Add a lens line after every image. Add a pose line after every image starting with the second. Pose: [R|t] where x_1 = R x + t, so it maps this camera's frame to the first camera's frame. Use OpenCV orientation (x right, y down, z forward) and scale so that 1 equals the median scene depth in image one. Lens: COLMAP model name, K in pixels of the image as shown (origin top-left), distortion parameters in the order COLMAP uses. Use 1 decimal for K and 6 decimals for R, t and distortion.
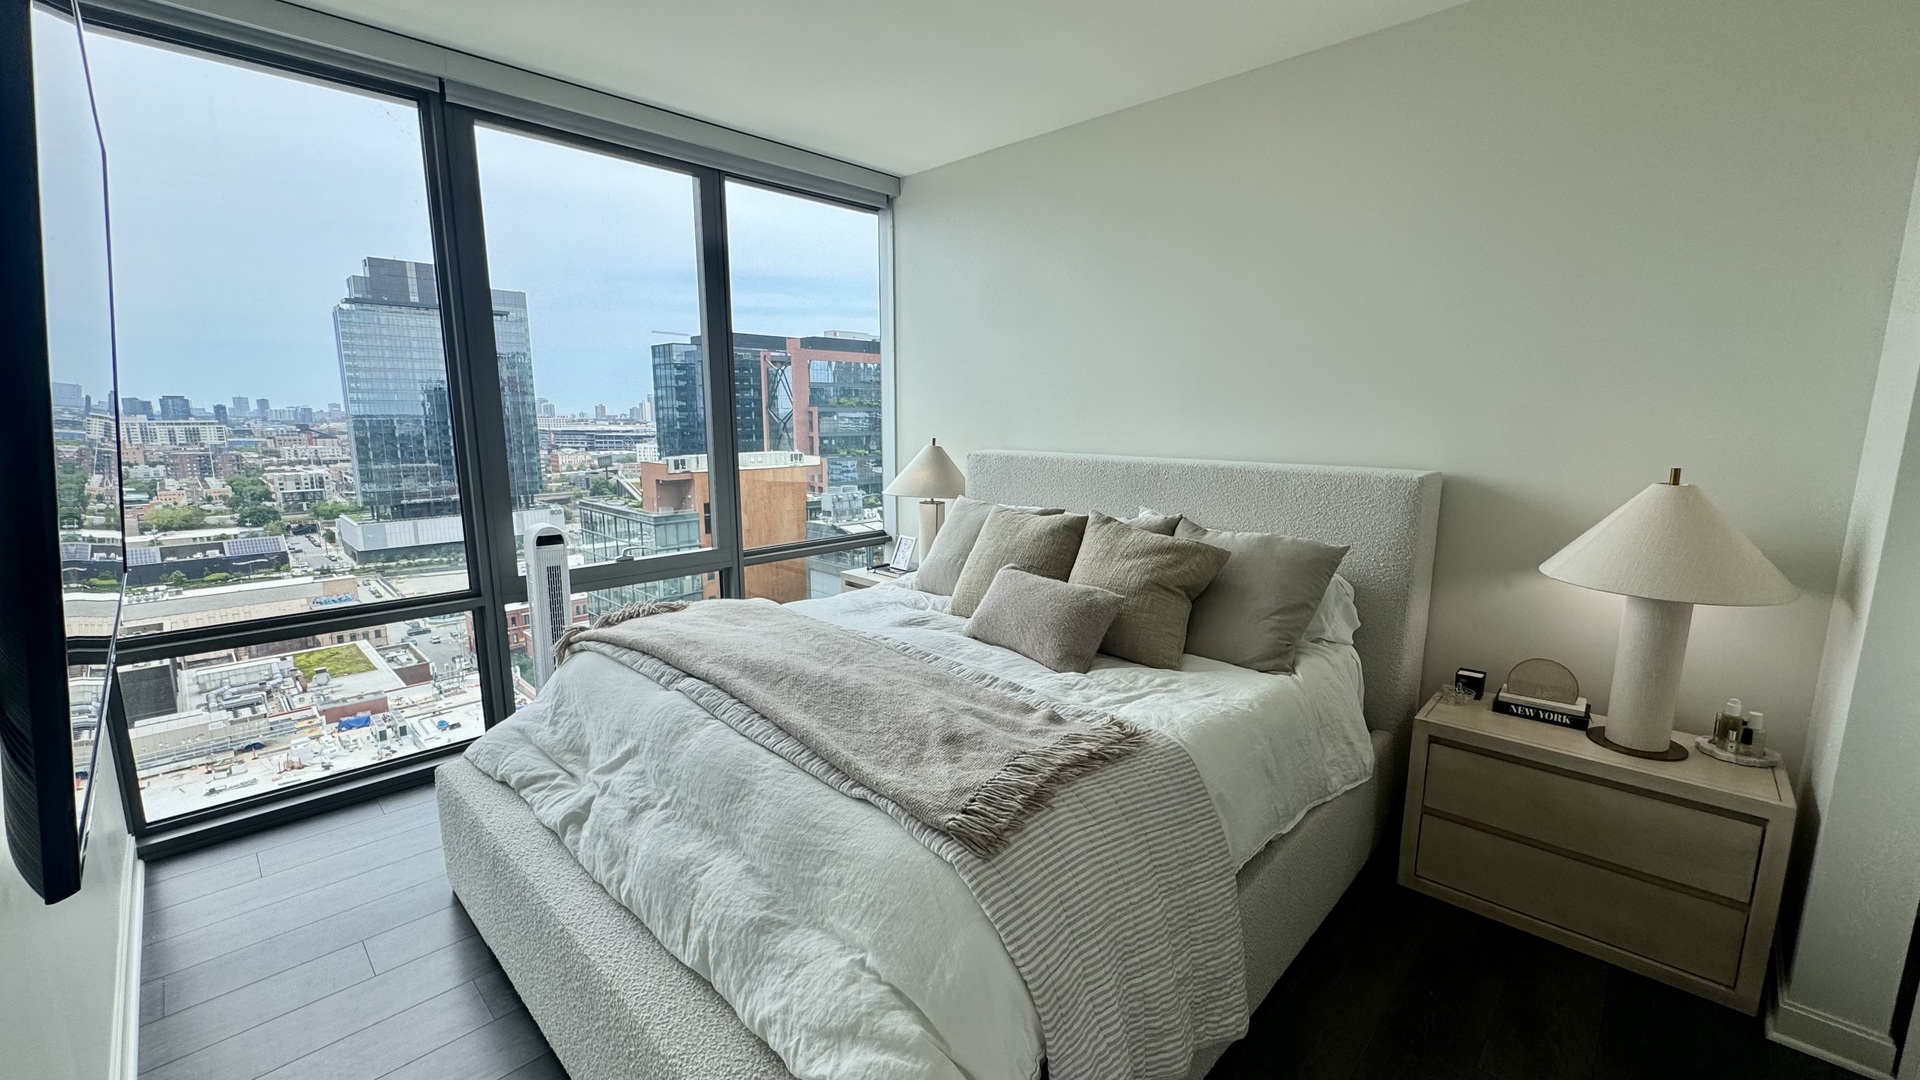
lens RADIAL K [[764.6, 0, 960.2], [0, 764.6, 535.6], [0, 0, 1]] dist [0.001061, -0.000066]
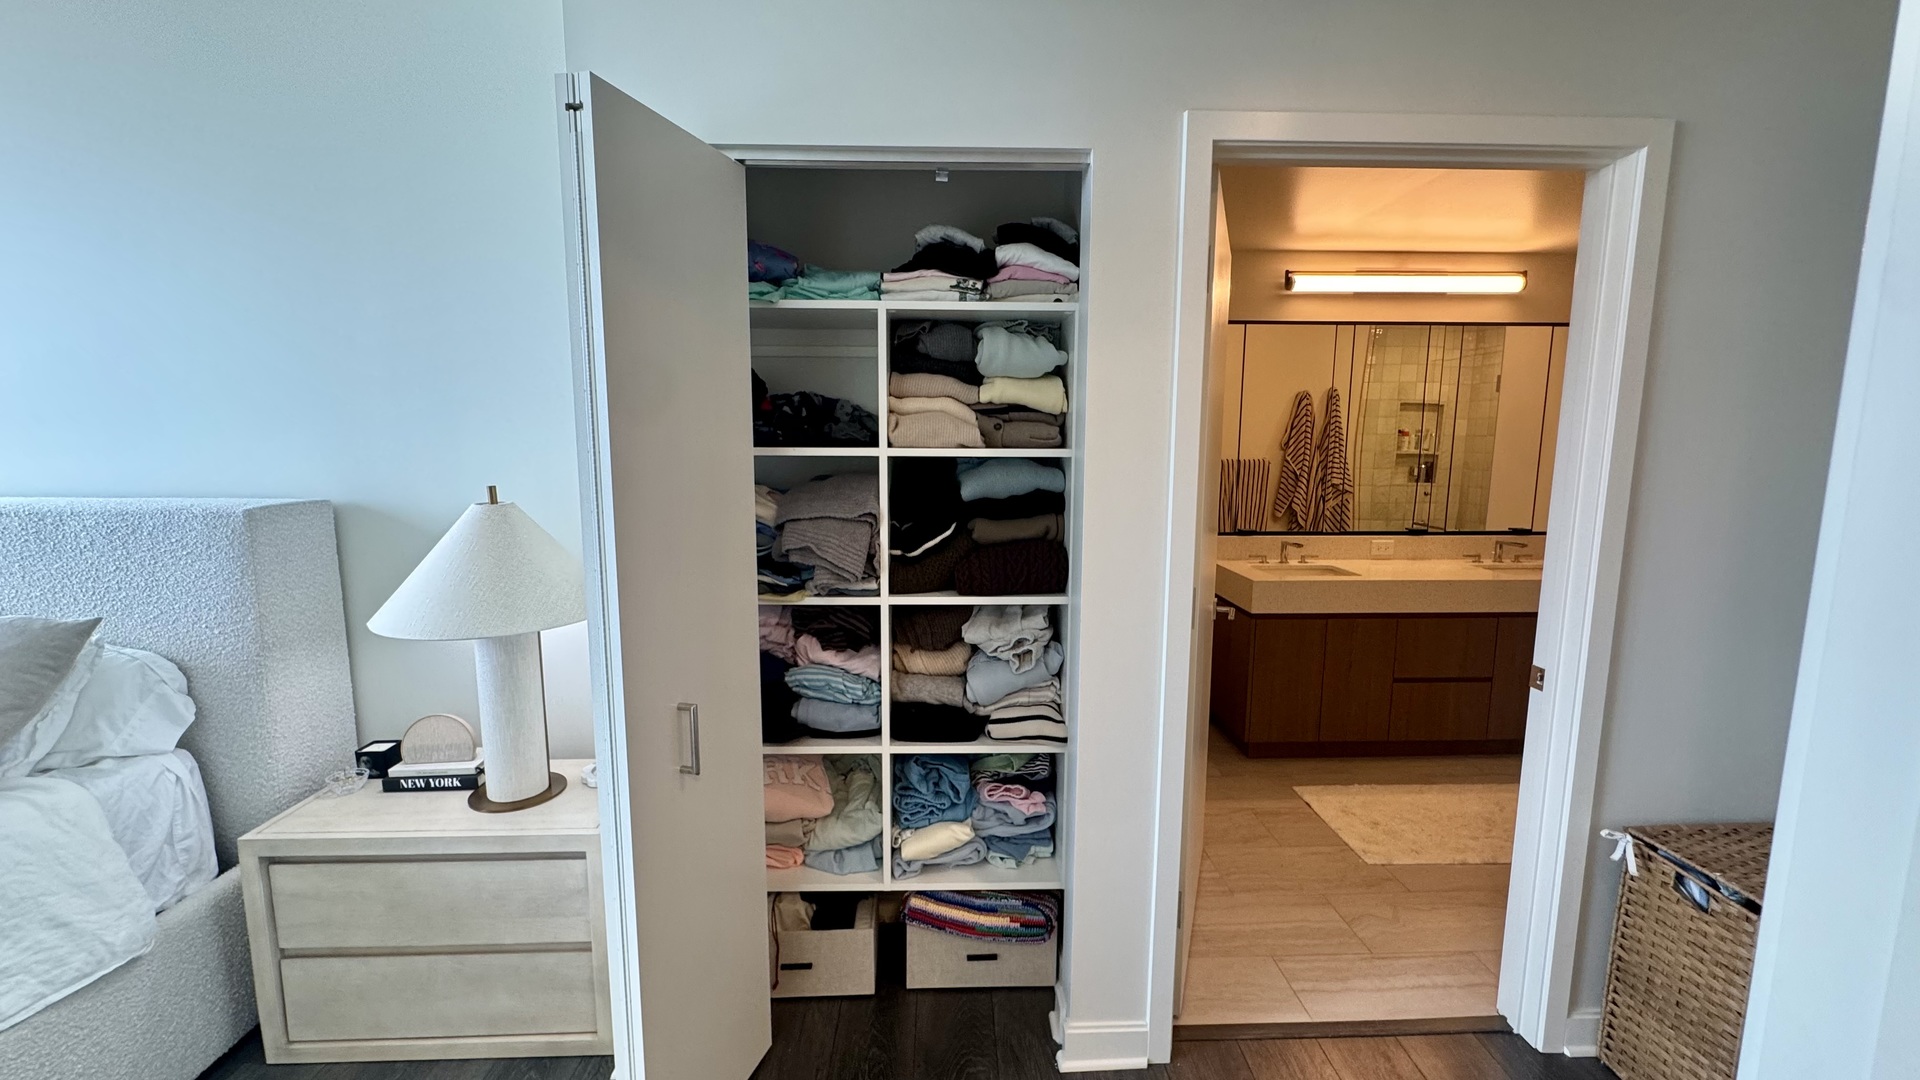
lens RADIAL K [[764.6, 0, 965.0], [0, 764.6, 548.0], [0, 0, 1]] dist [0.001061, -0.000066]
pose [[0.693115, -0.095885, 0.714421, 0.585548], [0.107678, 0.993765, 0.028911, 0.016238], [-0.712739, 0.056888, 0.699119, -0.019148]]
